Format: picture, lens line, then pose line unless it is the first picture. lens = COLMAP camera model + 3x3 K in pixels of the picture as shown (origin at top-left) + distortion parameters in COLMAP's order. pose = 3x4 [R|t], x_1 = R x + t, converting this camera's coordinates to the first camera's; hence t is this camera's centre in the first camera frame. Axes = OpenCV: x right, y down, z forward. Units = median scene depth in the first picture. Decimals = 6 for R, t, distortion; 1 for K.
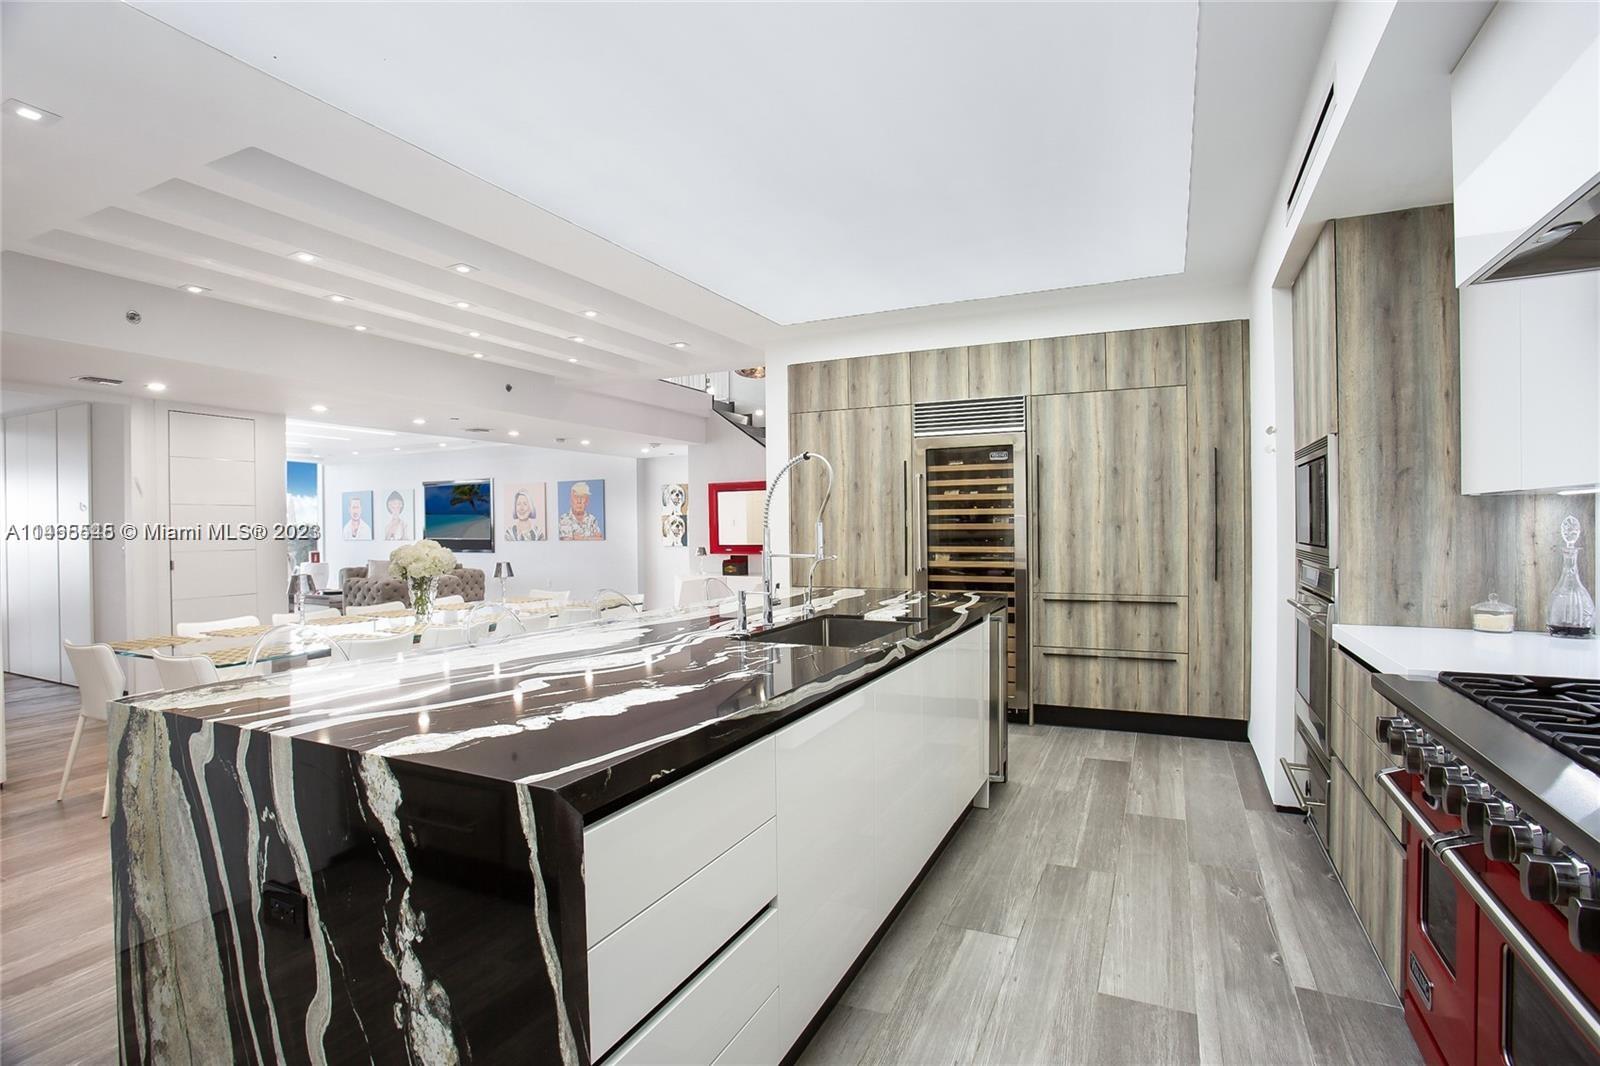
lens RADIAL K [[802.3, 0, 761.2], [0, 802.3, 531.5], [0, 0, 1]] dist [-0.062153, 0.025702]
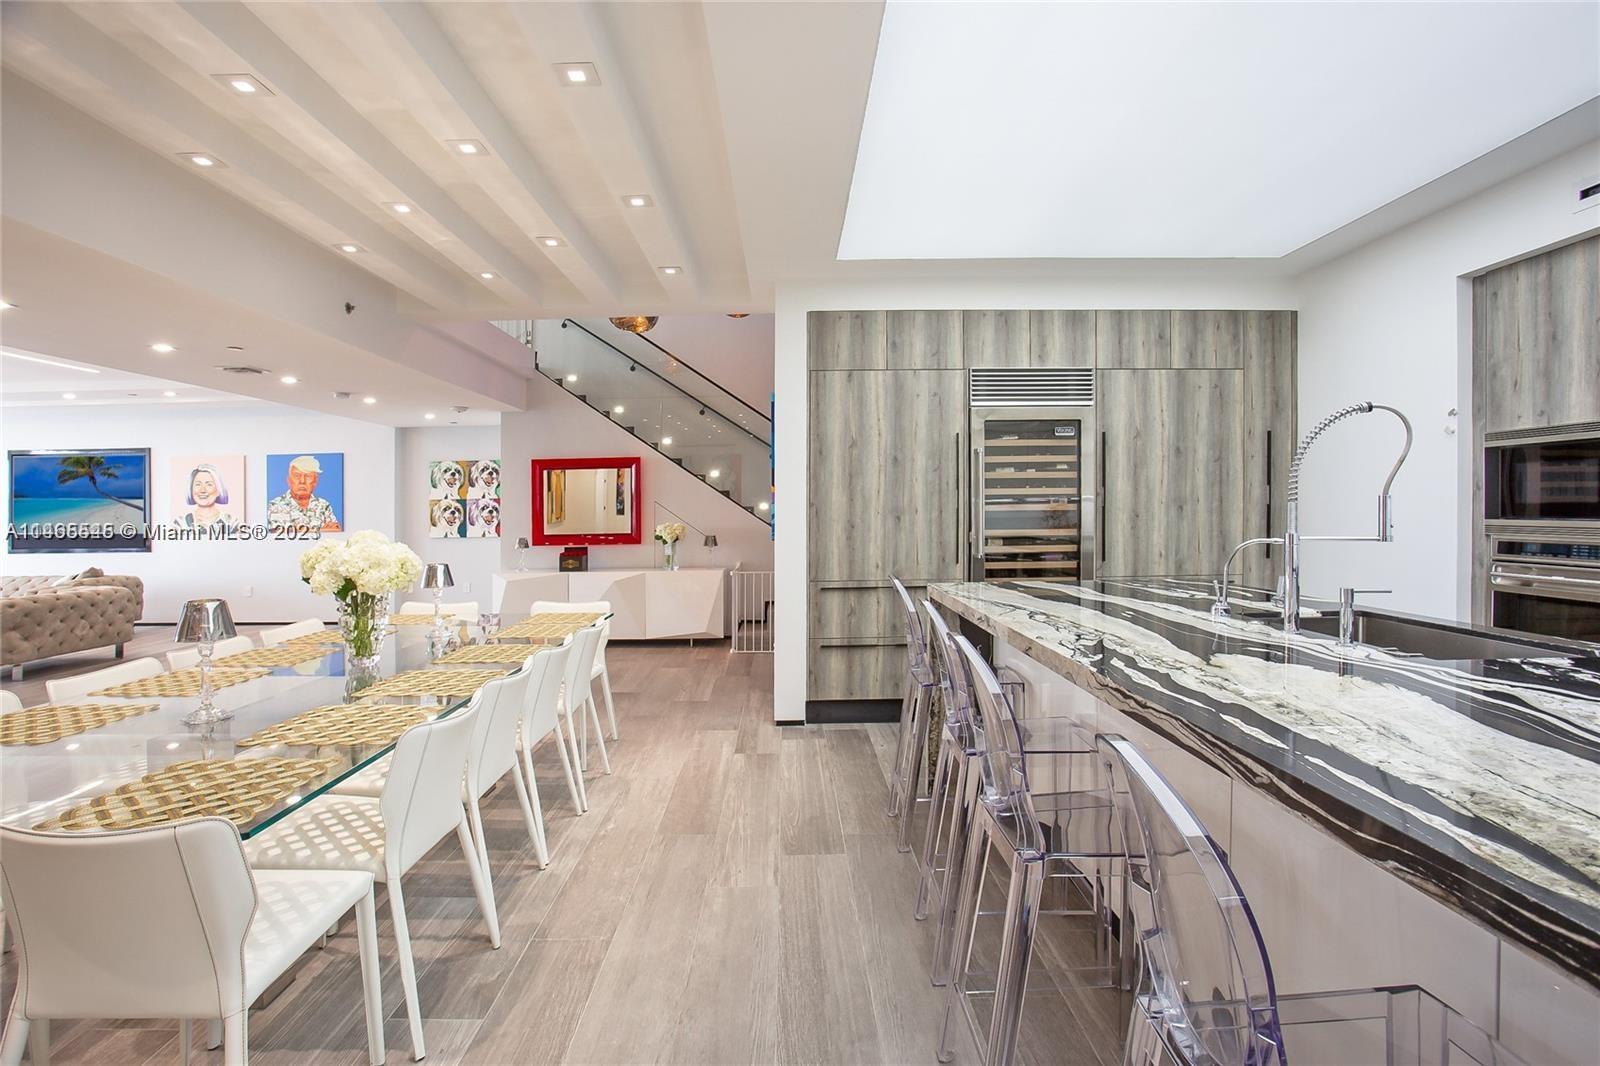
lens RADIAL K [[802.3, 0, 786.6], [0, 802.3, 519.1], [0, 0, 1]] dist [-0.062153, 0.025702]
pose [[0.888269, -0.007363, 0.459265, -0.391534], [0.008047, 0.999968, 0.000469, 0.004194], [-0.459253, 0.003279, 0.888299, 0.306191]]
